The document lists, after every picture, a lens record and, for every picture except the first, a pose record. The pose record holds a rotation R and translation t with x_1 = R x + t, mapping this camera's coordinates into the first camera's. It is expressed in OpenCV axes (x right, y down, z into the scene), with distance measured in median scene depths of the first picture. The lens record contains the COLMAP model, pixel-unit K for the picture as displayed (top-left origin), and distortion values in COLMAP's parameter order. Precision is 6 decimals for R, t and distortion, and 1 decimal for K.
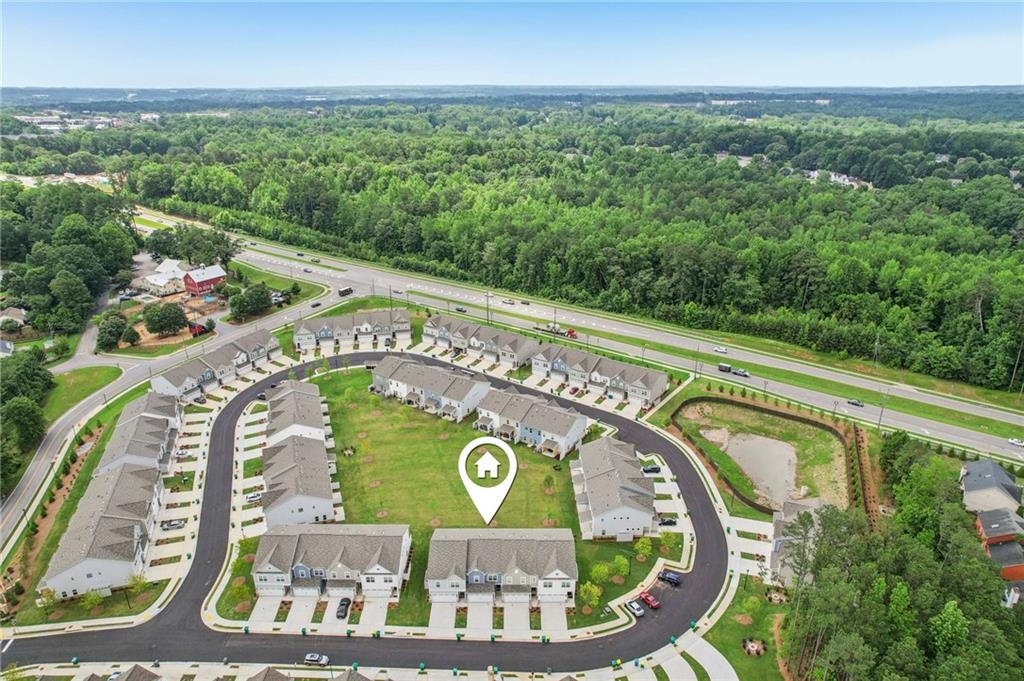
lens RADIAL K [[657.2, 0, 512.0], [0, 657.2, 340.5], [0, 0, 1]] dist [-0.080683, 0.068578]
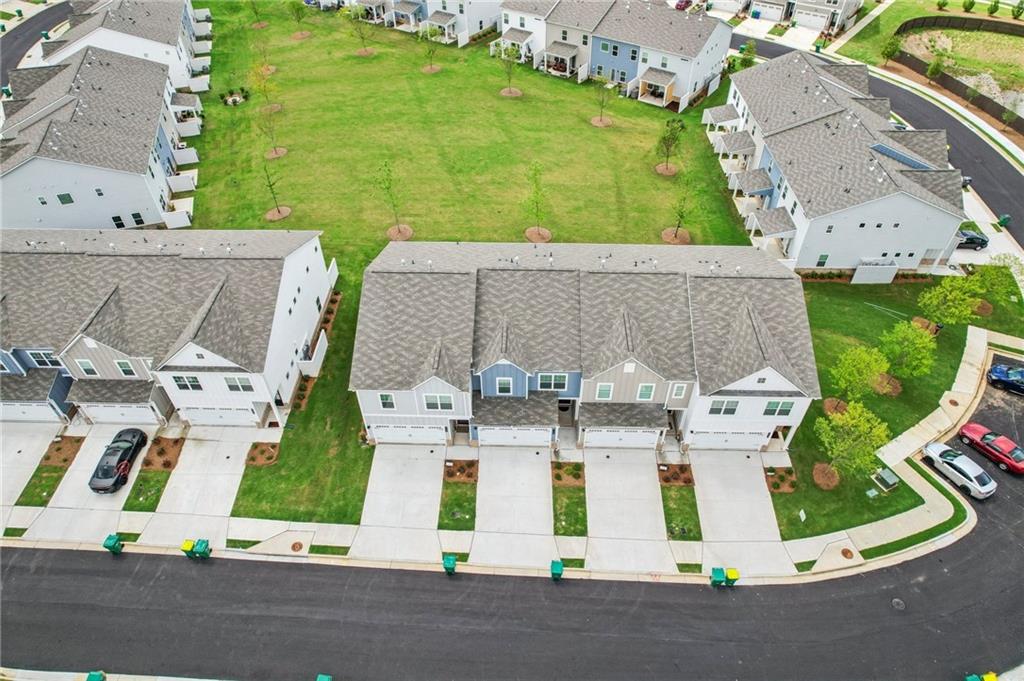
lens RADIAL K [[657.2, 0, 512.0], [0, 657.2, 340.5], [0, 0, 1]] dist [-0.080683, 0.068578]
pose [[0.999624, 0.017501, -0.021125, -0.038782], [-0.008232, 0.925949, 0.377560, 0.193348], [0.026169, -0.377244, 0.925744, 0.616714]]
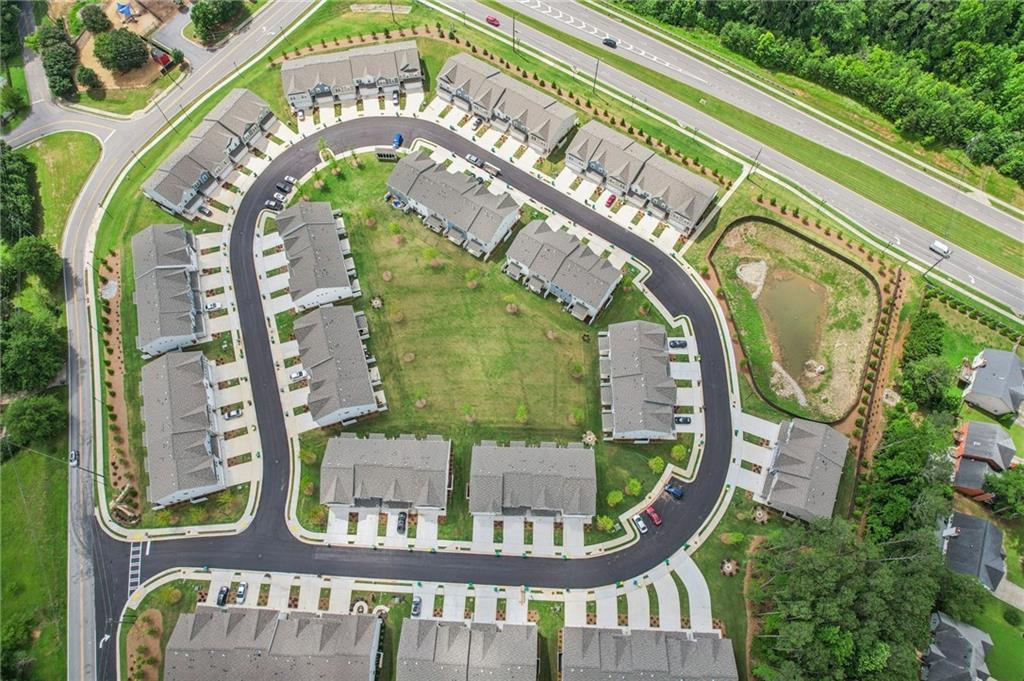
lens RADIAL K [[657.2, 0, 512.0], [0, 657.2, 340.5], [0, 0, 1]] dist [-0.080683, 0.068578]
pose [[0.999694, 0.022871, -0.009439, -0.042193], [-0.010077, 0.724787, 0.688899, -0.593848], [0.022597, -0.688593, 0.724796, 0.303324]]
